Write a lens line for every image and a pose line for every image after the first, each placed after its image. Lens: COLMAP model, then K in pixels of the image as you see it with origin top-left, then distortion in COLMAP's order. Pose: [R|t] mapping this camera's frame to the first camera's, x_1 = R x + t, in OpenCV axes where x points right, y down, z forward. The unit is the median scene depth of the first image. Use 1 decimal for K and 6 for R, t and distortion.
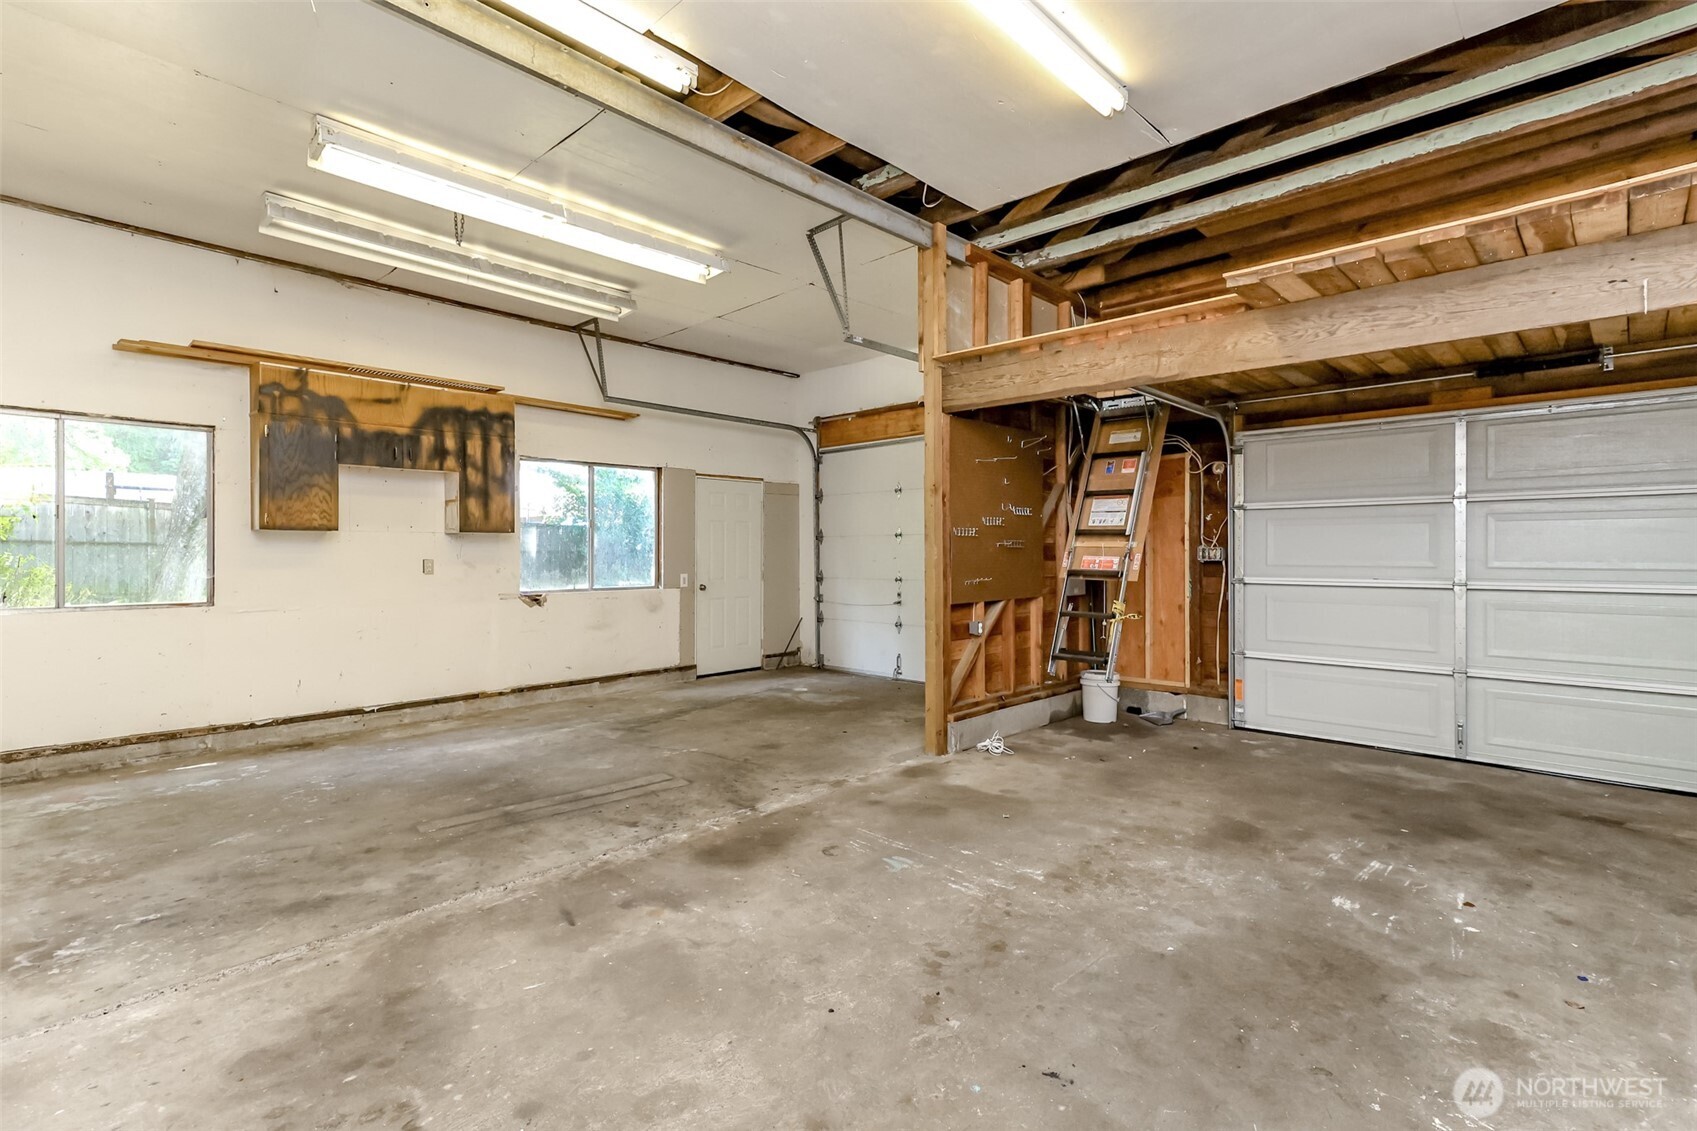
lens RADIAL K [[774.1, 0, 853.8], [0, 774.1, 559.3], [0, 0, 1]] dist [0.023835, 0.002097]
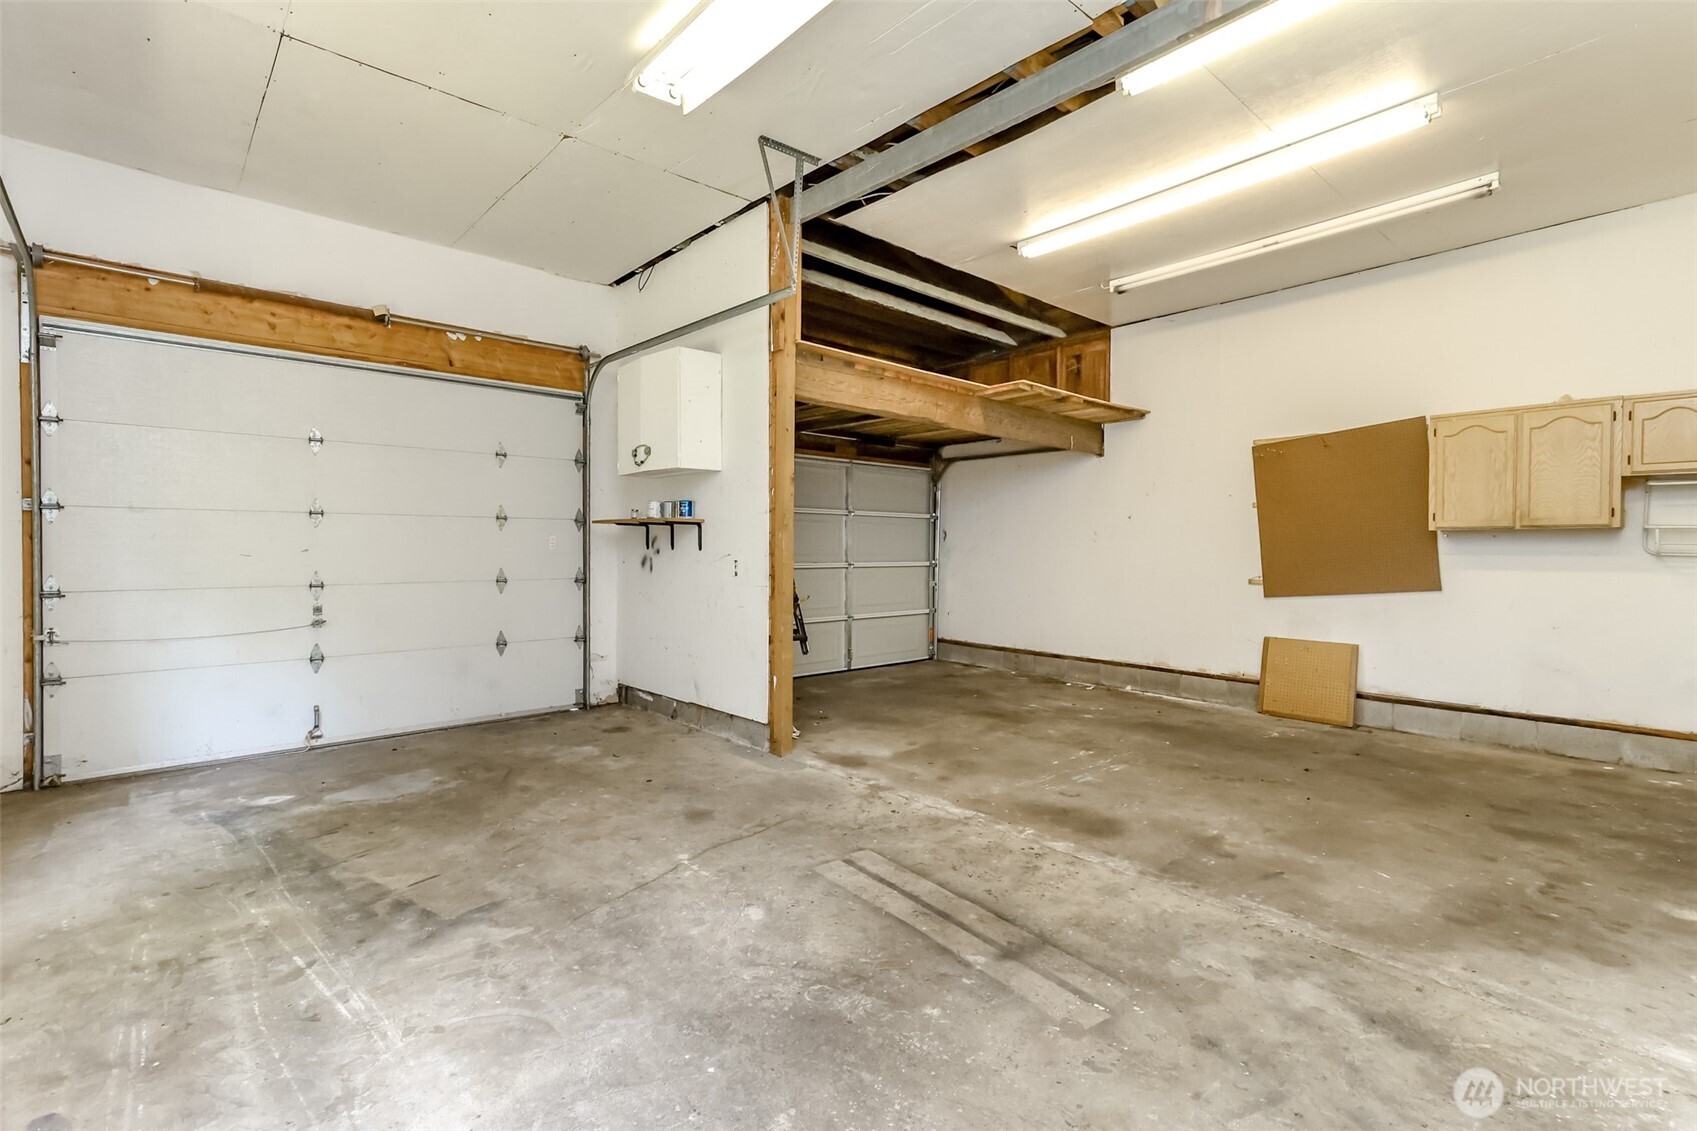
lens RADIAL K [[774.1, 0, 852.2], [0, 774.1, 560.9], [0, 0, 1]] dist [0.023835, 0.002097]
pose [[0.083527, -0.017798, 0.996347, -1.132326], [0.004216, 0.999838, 0.017507, -0.005054], [-0.996497, 0.002738, 0.083588, 1.124586]]
